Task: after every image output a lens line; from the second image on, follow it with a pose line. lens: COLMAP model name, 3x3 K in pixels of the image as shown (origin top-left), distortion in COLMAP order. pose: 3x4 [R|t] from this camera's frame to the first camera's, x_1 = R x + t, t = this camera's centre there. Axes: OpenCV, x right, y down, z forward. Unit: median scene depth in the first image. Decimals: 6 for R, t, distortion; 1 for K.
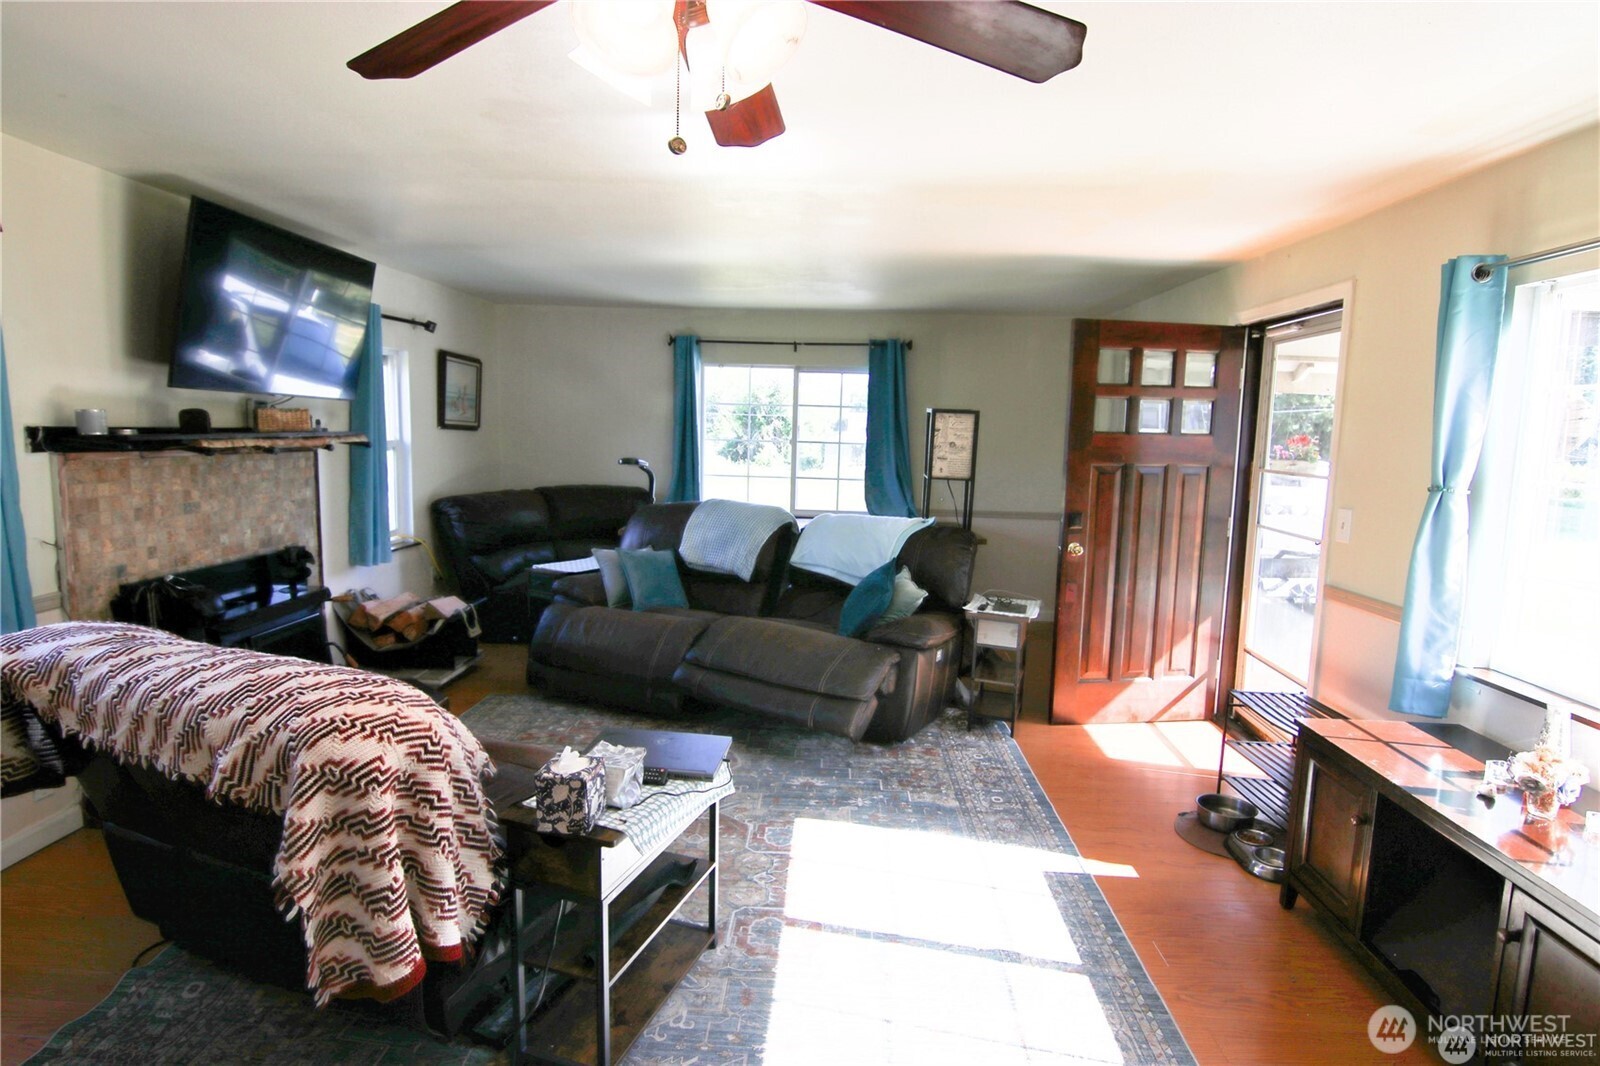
lens RADIAL K [[860.9, 0, 800.0], [0, 860.9, 533.0], [0, 0, 1]] dist [-0.014511, -0.000186]
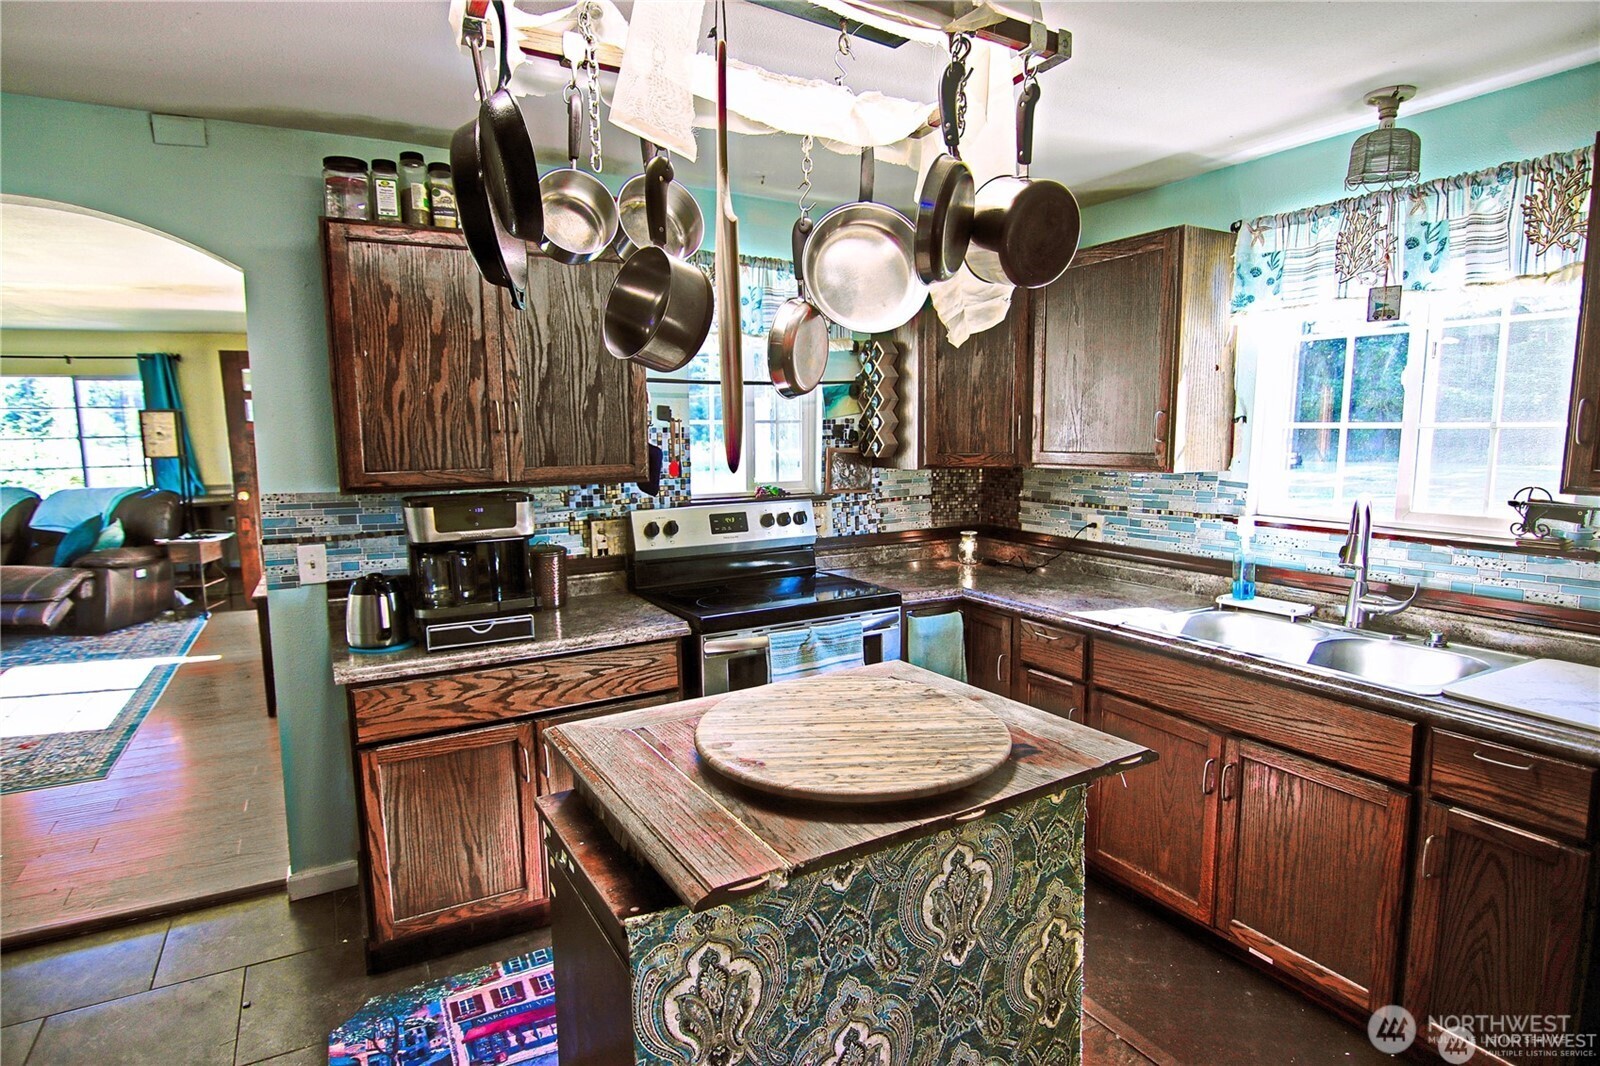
lens RADIAL K [[860.9, 0, 800.0], [0, 860.9, 533.0], [0, 0, 1]] dist [-0.014511, -0.000186]
pose [[0.863250, -0.103681, 0.494013, 0.380732], [0.094992, 0.994560, 0.042742, 0.104389], [-0.495757, 0.010030, 0.868403, -0.786938]]
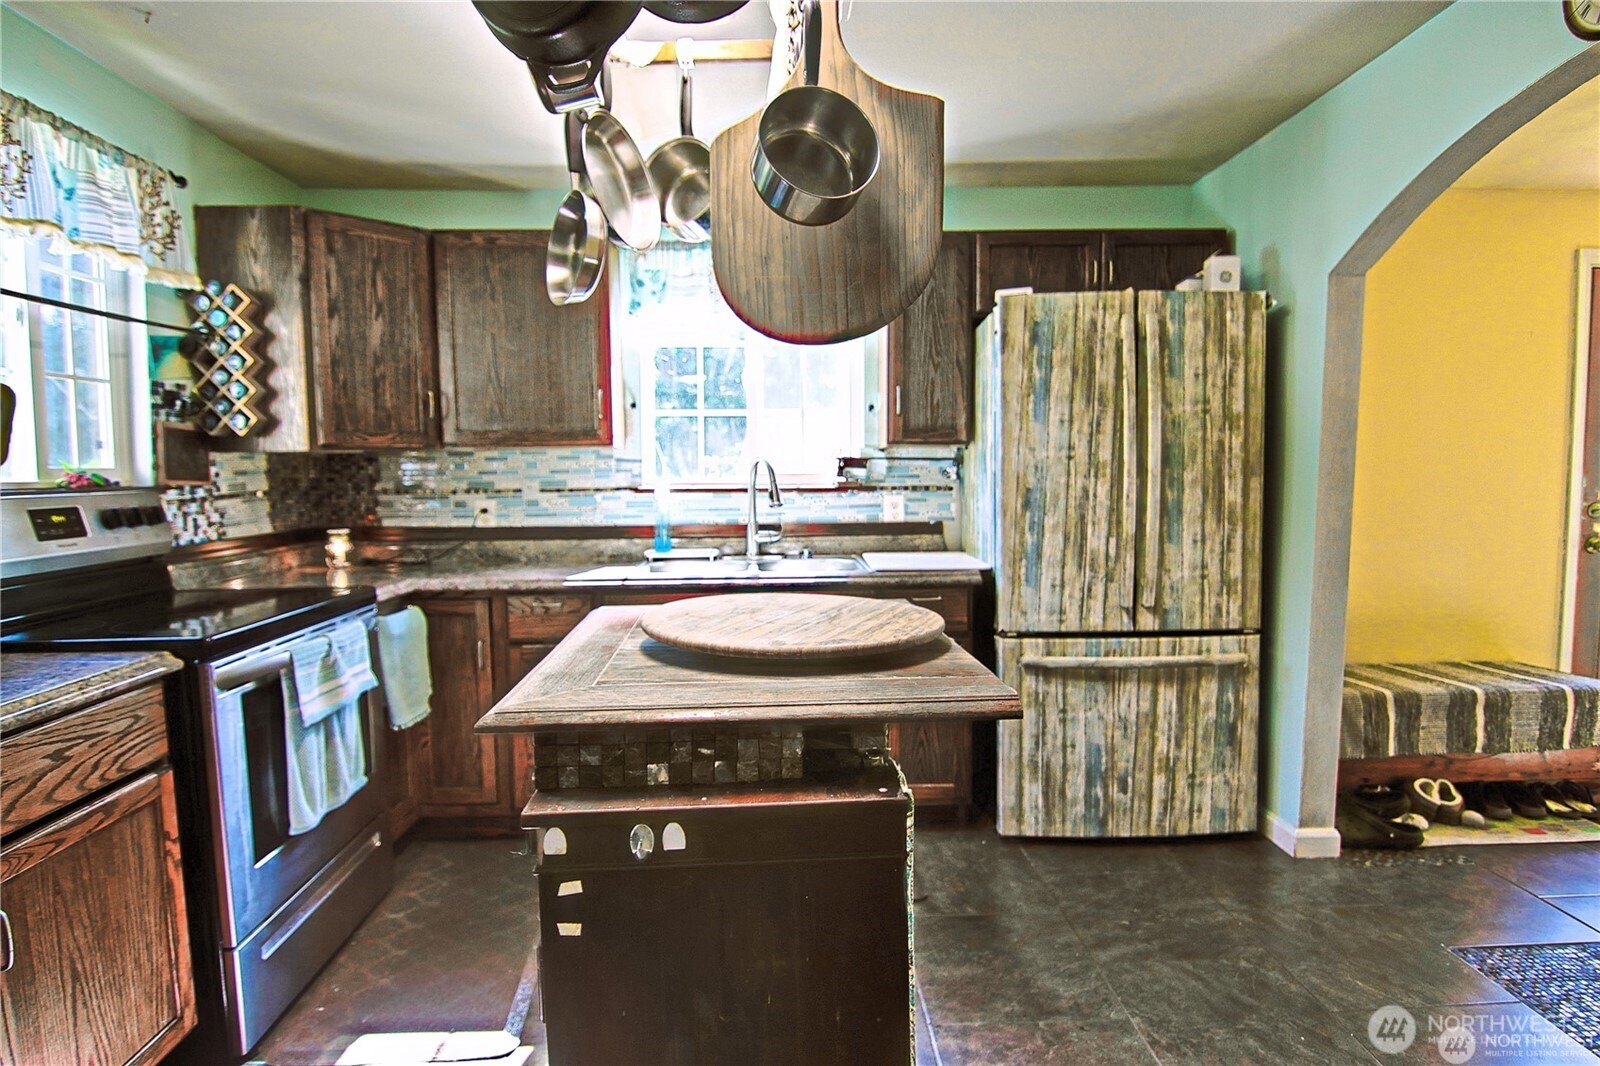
lens RADIAL K [[851.7, 0, 800.0], [0, 851.7, 533.0], [0, 0, 1]] dist [-0.000143, -0.016015]
pose [[-0.052597, -0.105973, 0.992977, 0.220017], [0.120373, 0.986430, 0.111650, 0.123892], [-0.991334, 0.125400, -0.039127, -0.499638]]
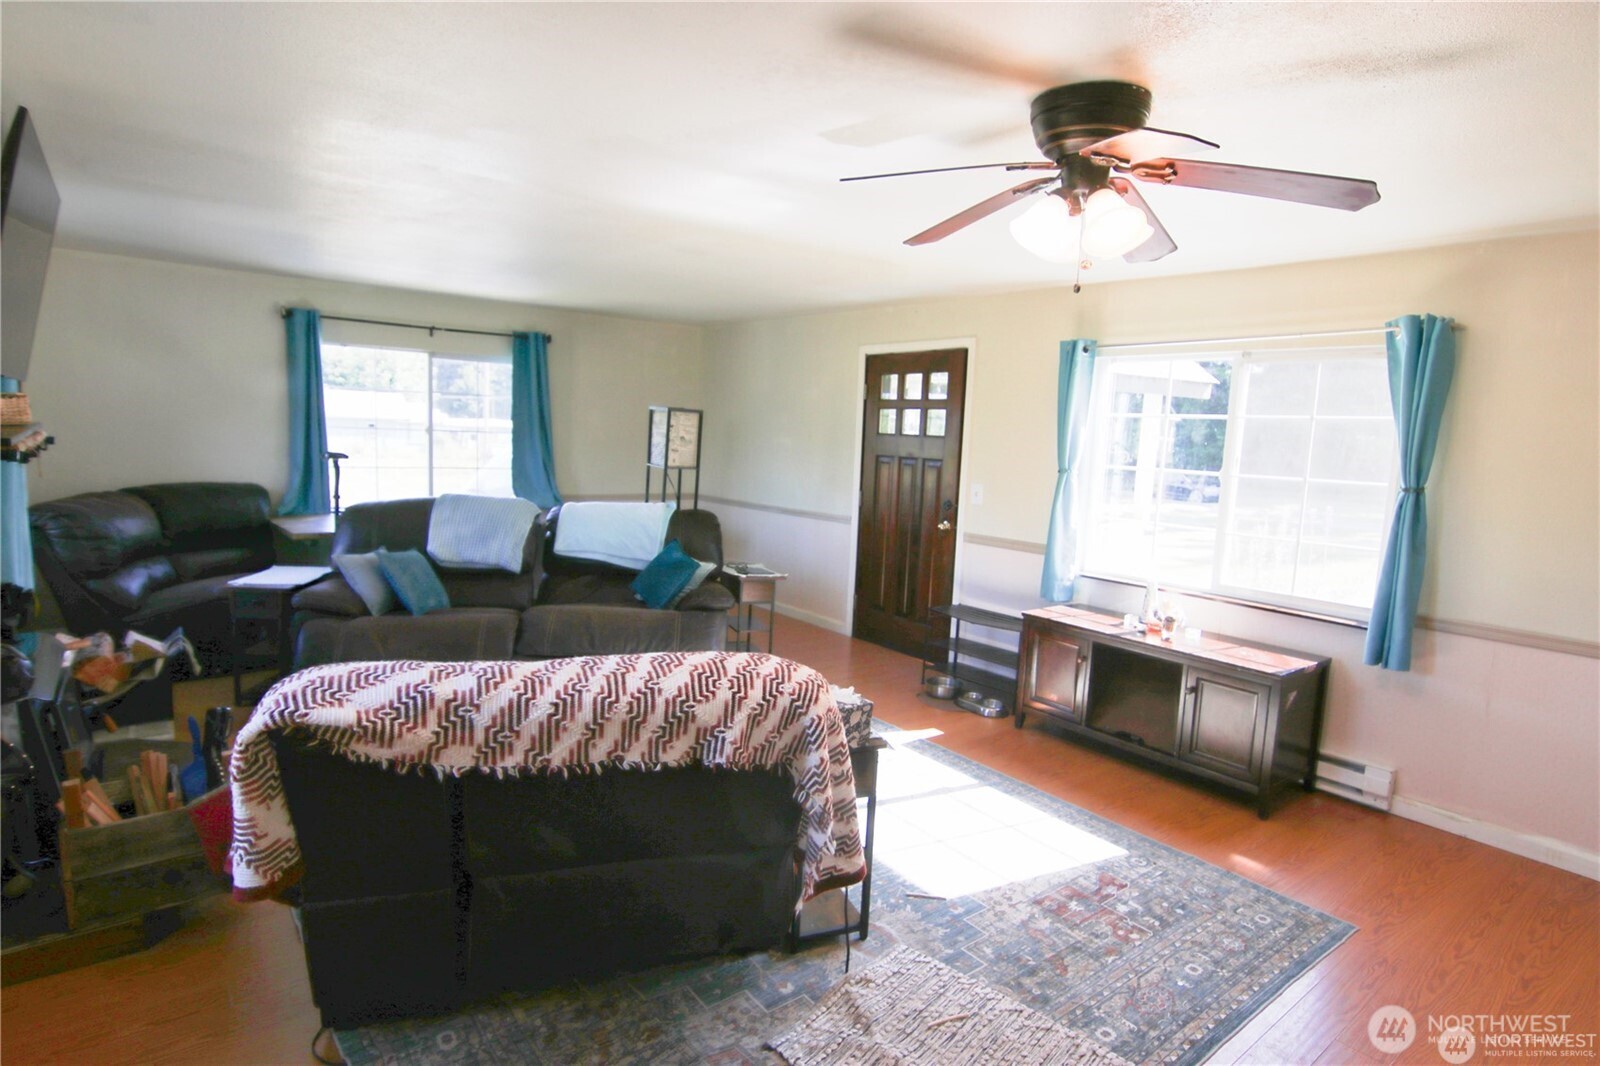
lens RADIAL K [[851.7, 0, 800.0], [0, 851.7, 533.0], [0, 0, 1]] dist [-0.000143, -0.016015]
pose [[0.760311, -0.071774, 0.645582, -0.458998], [0.054688, 0.997421, 0.046483, -0.019941], [-0.647253, -0.000036, 0.762275, 0.016599]]
